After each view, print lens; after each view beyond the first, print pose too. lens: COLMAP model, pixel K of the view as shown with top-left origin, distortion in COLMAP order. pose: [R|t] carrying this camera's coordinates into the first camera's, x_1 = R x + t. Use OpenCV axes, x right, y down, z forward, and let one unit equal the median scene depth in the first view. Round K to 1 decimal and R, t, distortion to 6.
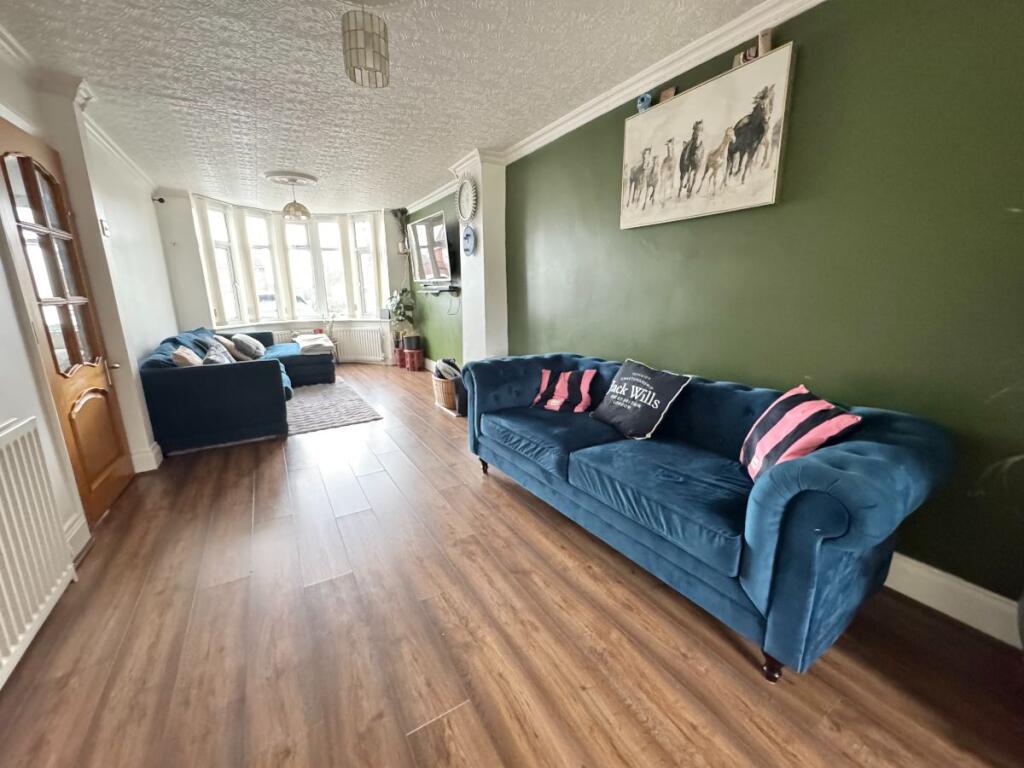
lens RADIAL K [[407.6, 0, 510.3], [0, 407.6, 382.3], [0, 0, 1]] dist [-0.001711, 0.000271]
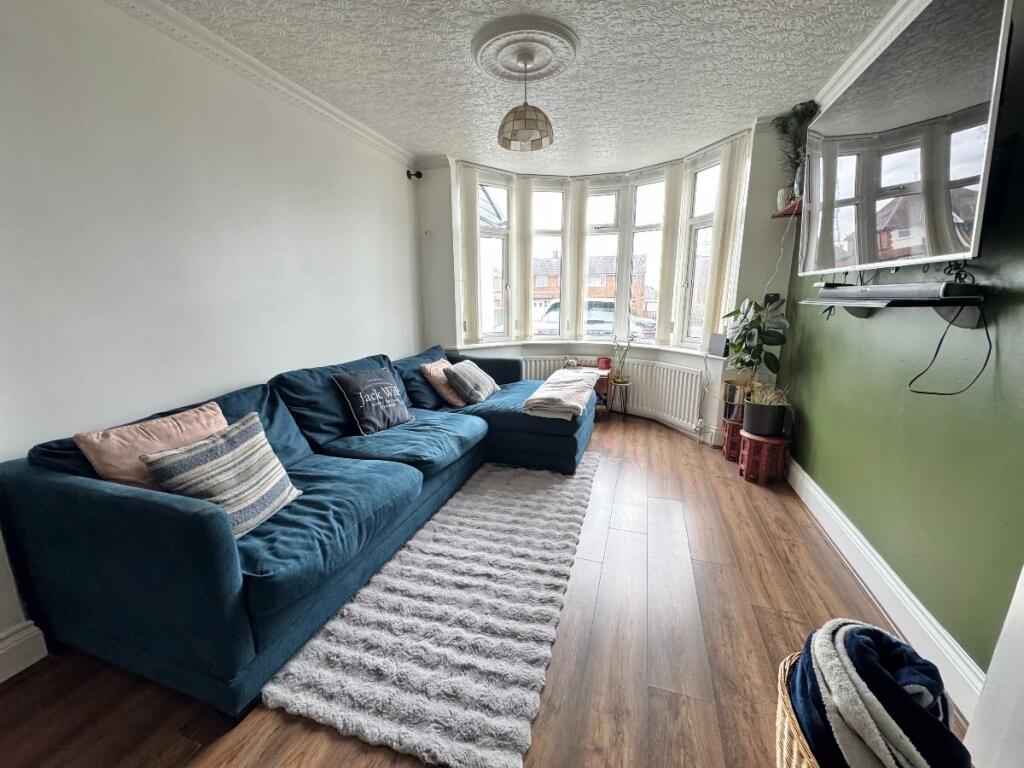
lens RADIAL K [[407.6, 0, 510.3], [0, 407.6, 382.3], [0, 0, 1]] dist [-0.001711, 0.000271]
pose [[0.657852, 0.163057, -0.735285, -0.105085], [-0.174217, 0.982749, 0.062065, -0.113721], [0.732721, 0.087269, 0.674910, 0.501666]]
